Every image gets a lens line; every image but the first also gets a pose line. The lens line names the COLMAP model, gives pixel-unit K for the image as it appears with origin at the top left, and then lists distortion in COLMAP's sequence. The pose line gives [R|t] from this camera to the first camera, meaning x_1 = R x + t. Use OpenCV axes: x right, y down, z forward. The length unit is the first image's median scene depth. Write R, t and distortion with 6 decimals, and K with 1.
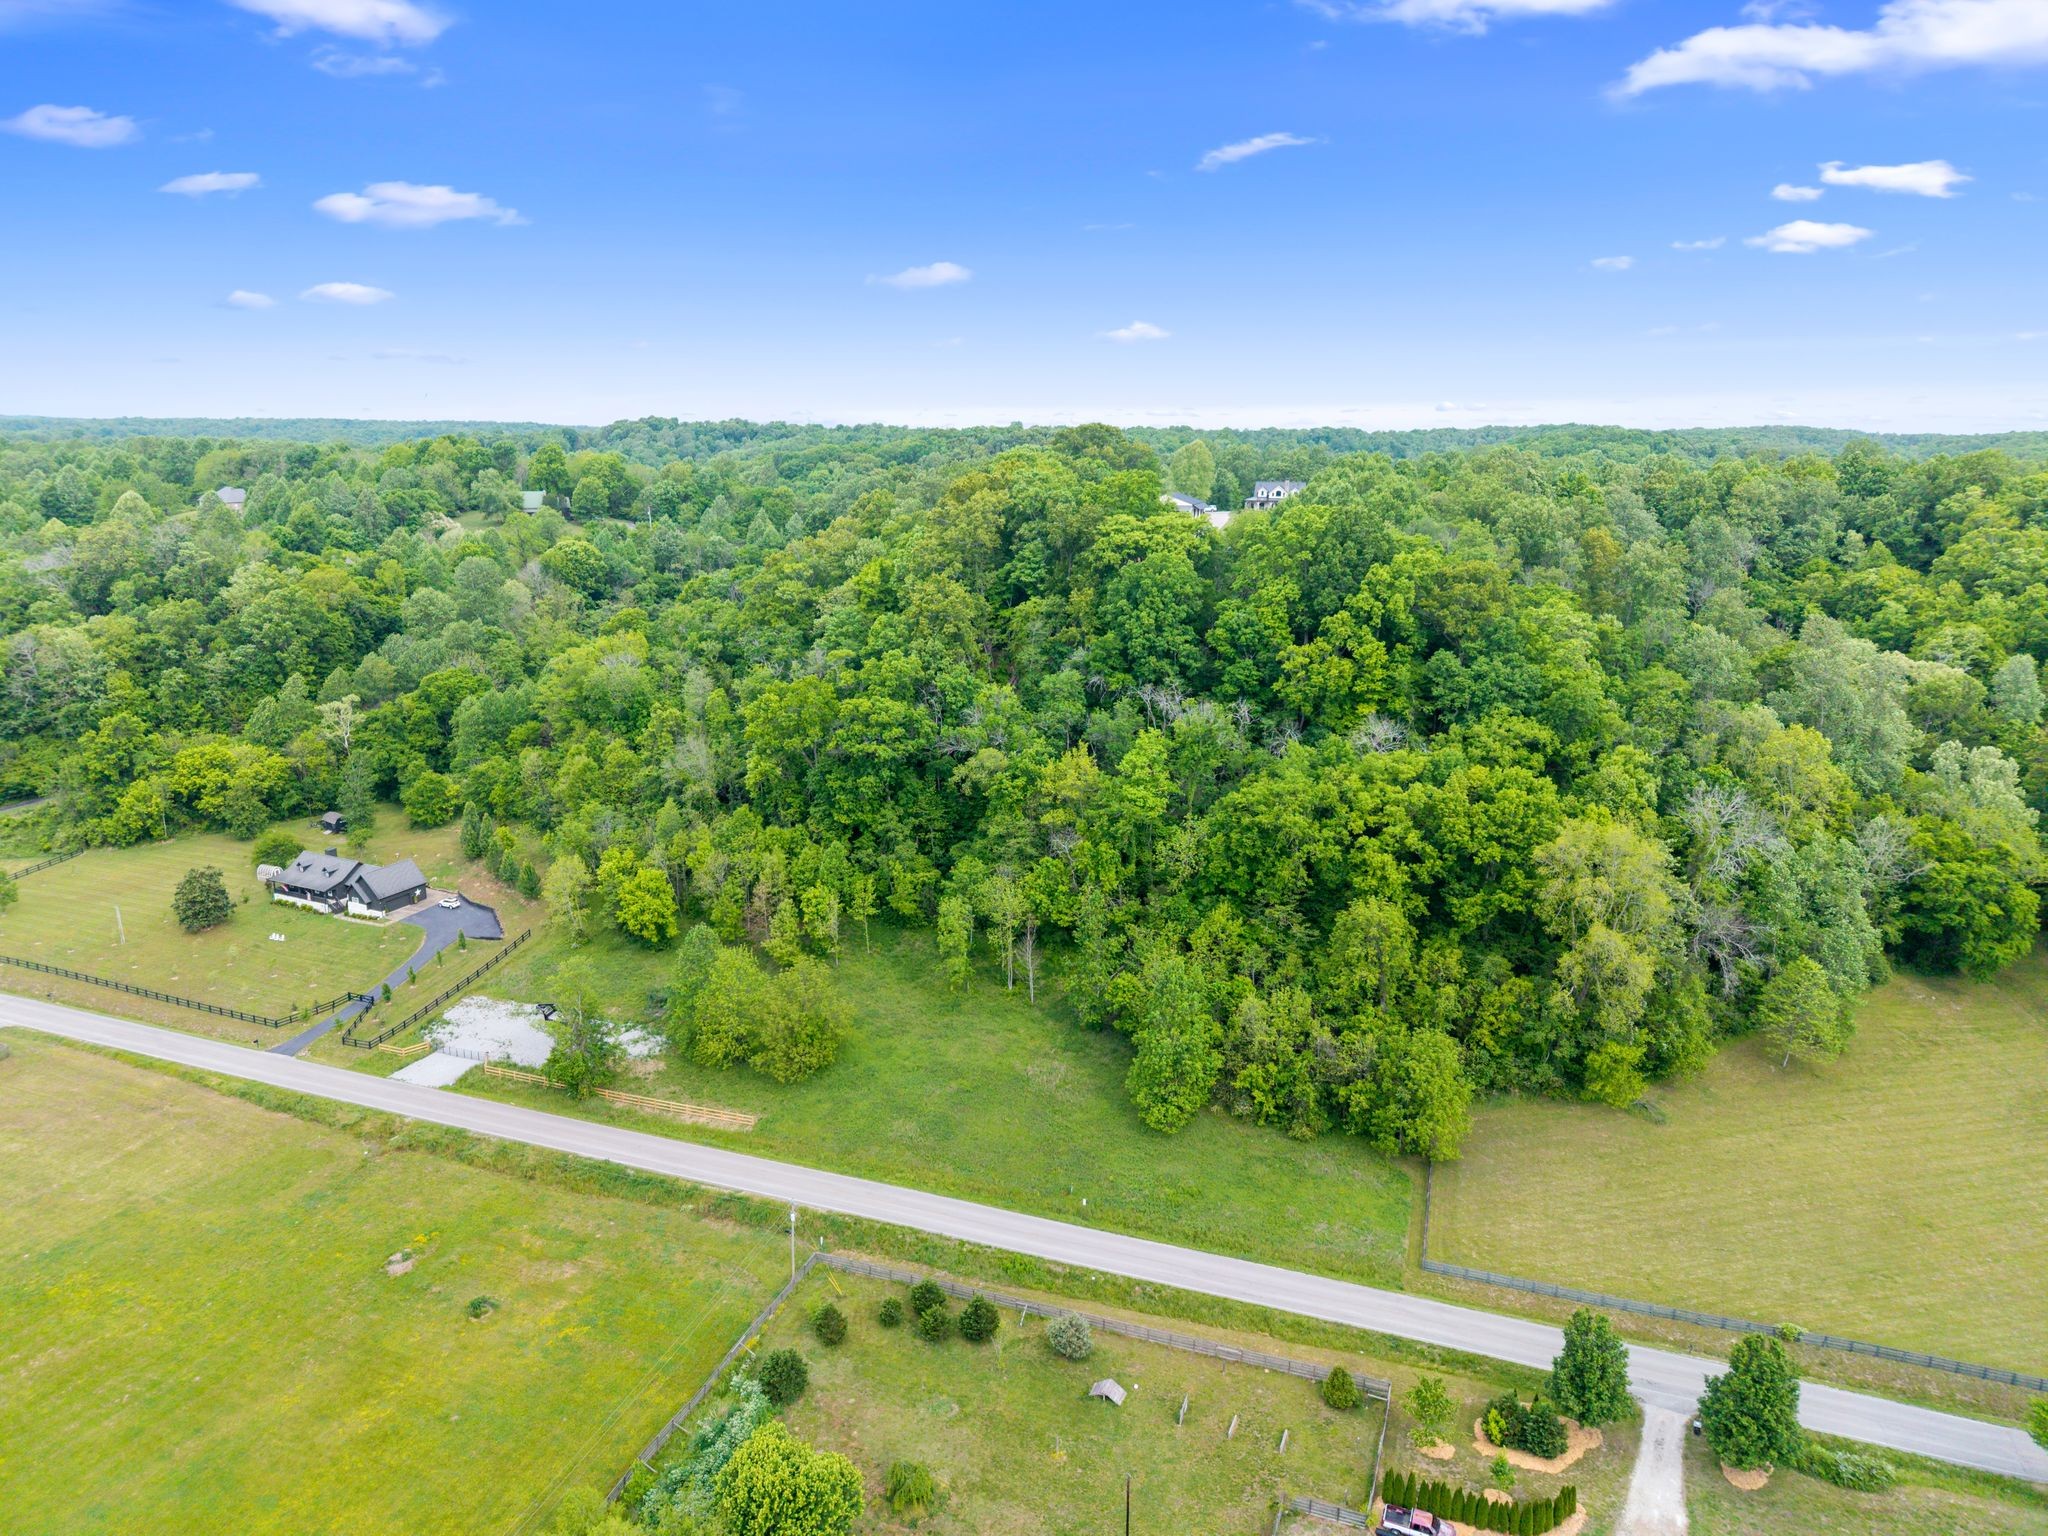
lens RADIAL K [[1374.7, 0, 1024.0], [0, 1374.7, 768.0], [0, 0, 1]] dist [0.000781, 0.004115]
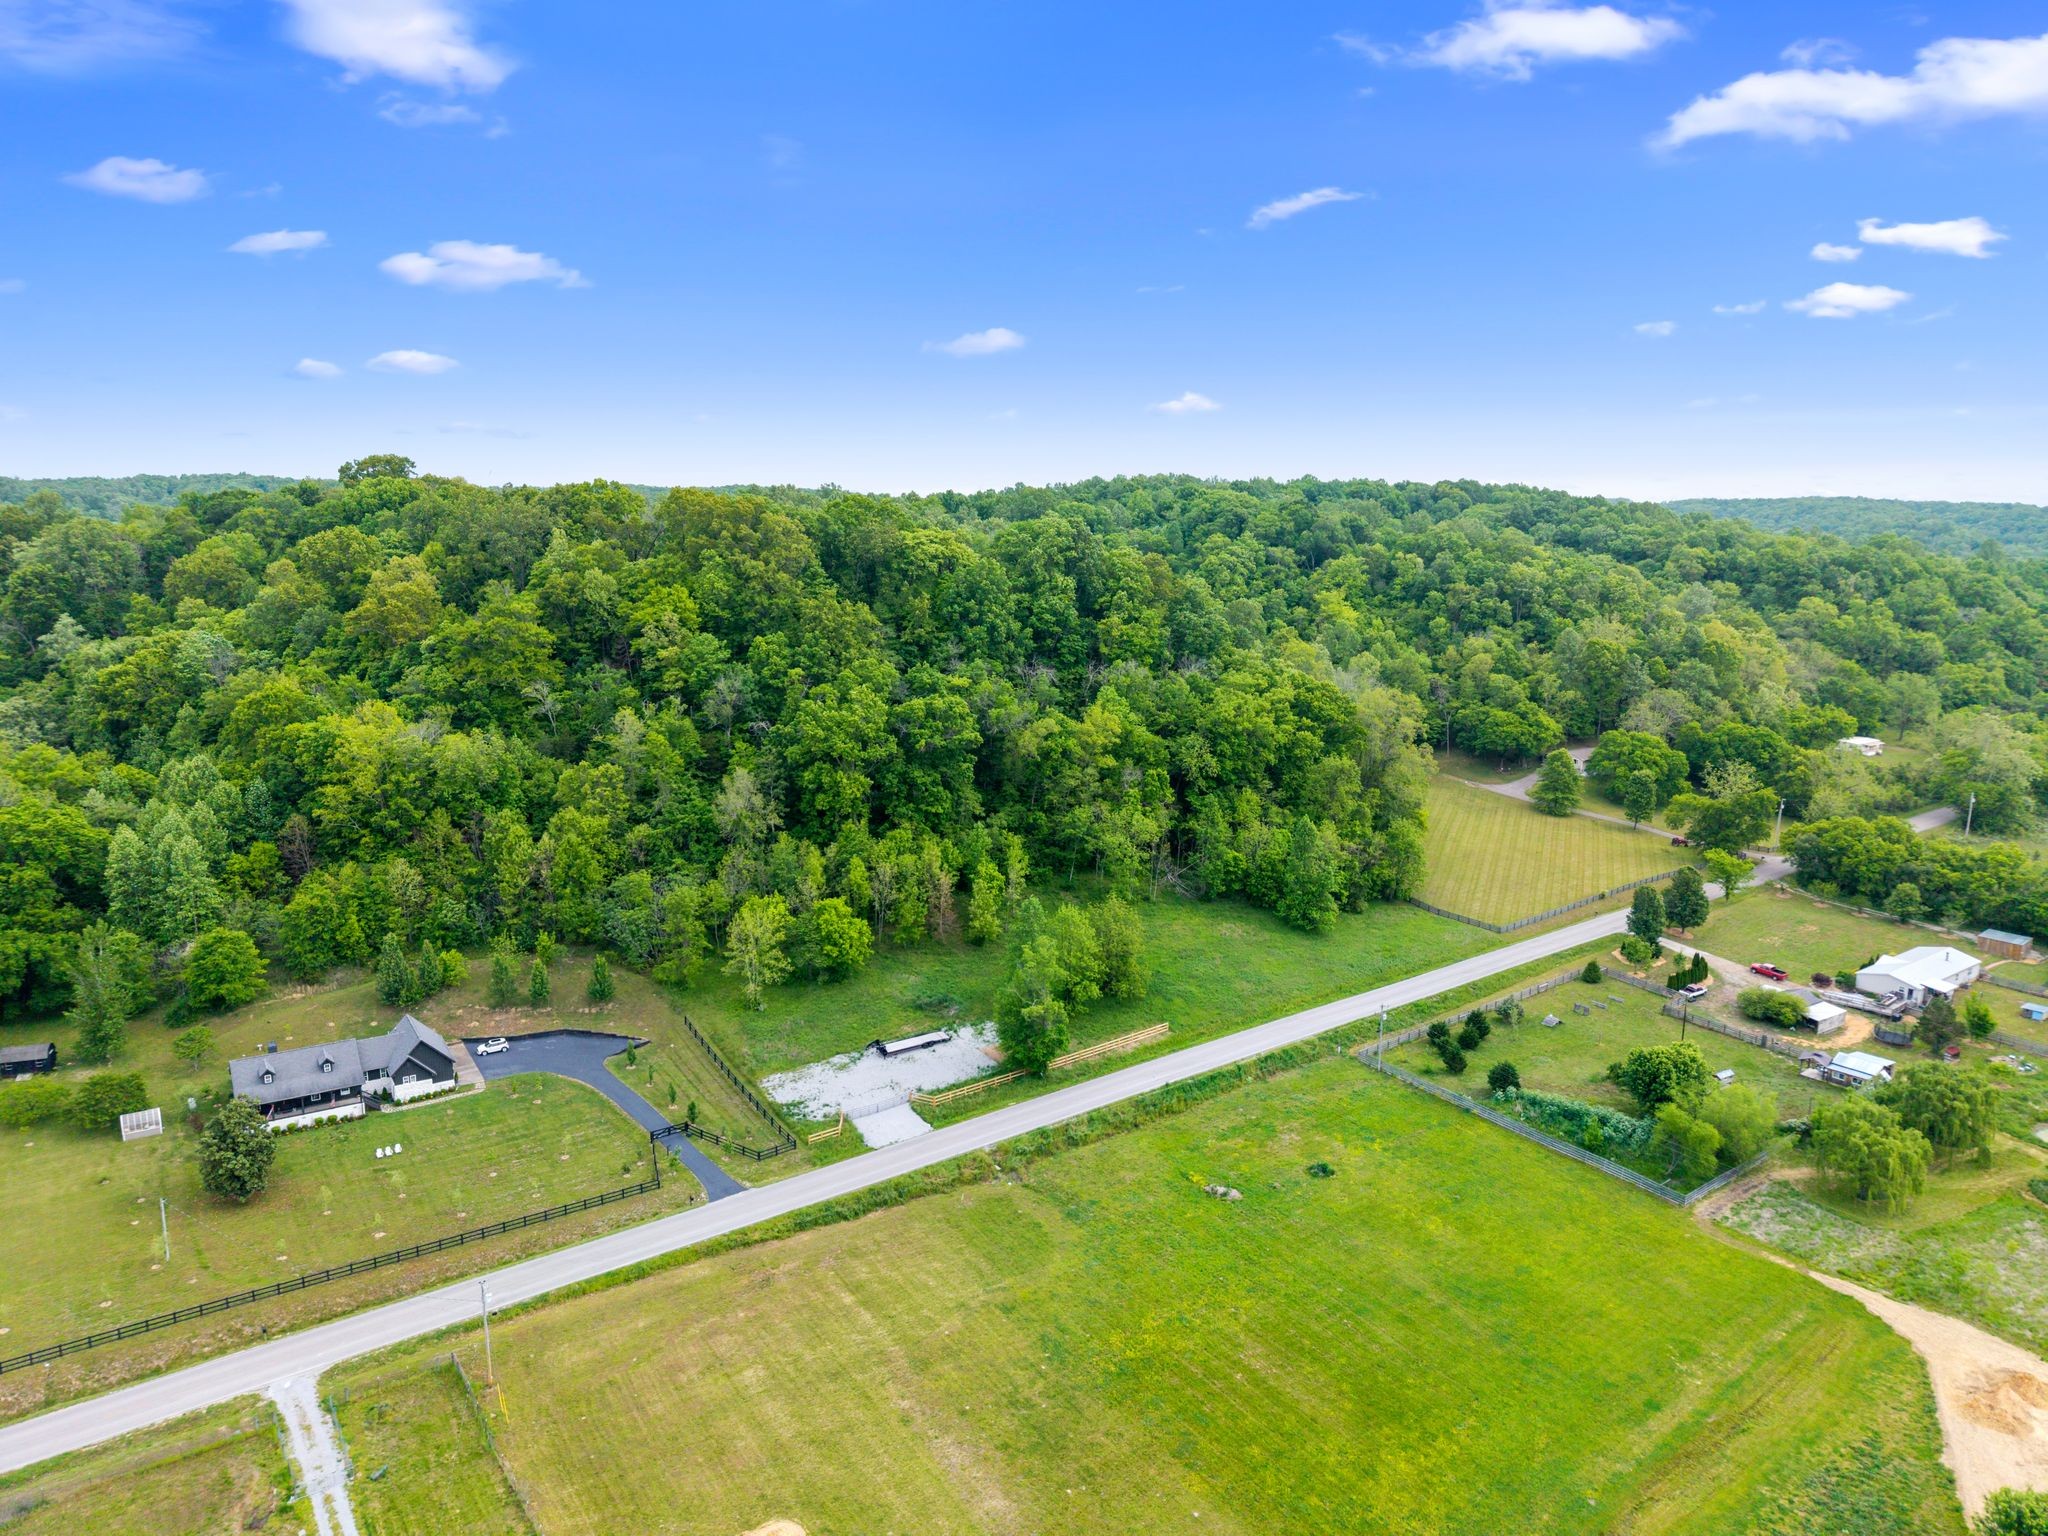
lens RADIAL K [[1364.8, 0, 1024.0], [0, 1364.8, 768.0], [0, 0, 1]] dist [0.031589, -0.032456]
pose [[0.537625, -0.169632, 0.825945, -1.027713], [0.199380, 0.977351, 0.070947, -0.060501], [-0.819272, 0.126534, 0.559269, 0.352999]]
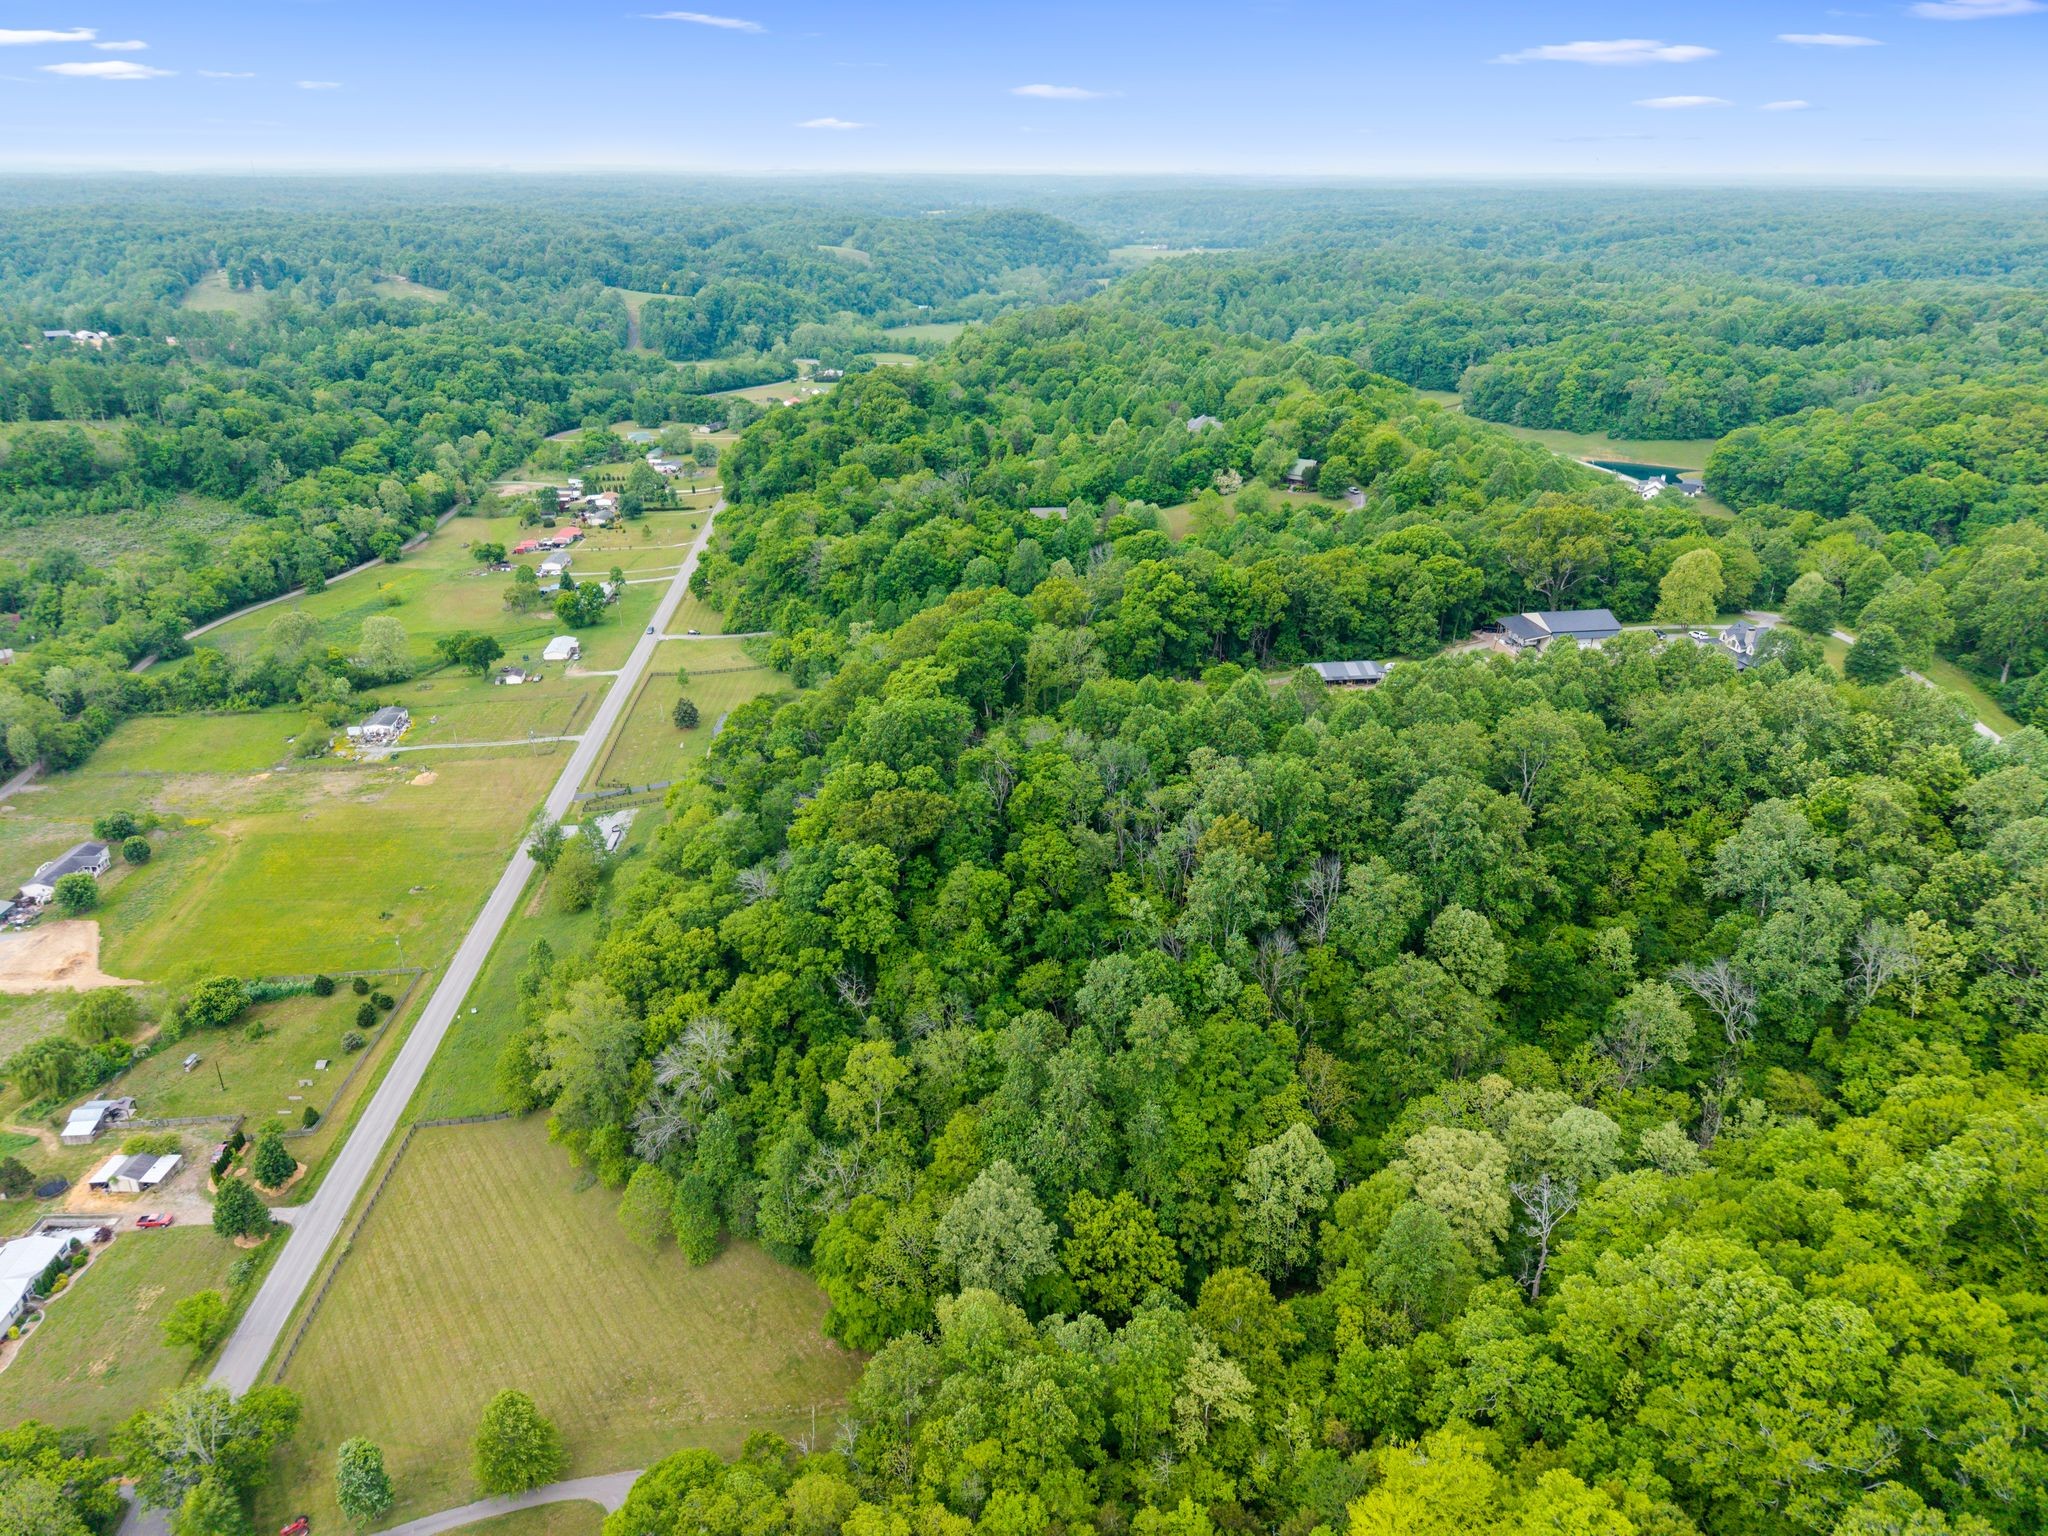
lens RADIAL K [[1364.8, 0, 1024.0], [0, 1364.8, 768.0], [0, 0, 1]] dist [0.031589, -0.032456]
pose [[0.421863, 0.352875, -0.835171, 1.424097], [-0.212187, 0.933996, 0.287450, -0.558285], [0.881481, 0.055948, 0.468894, 0.592140]]
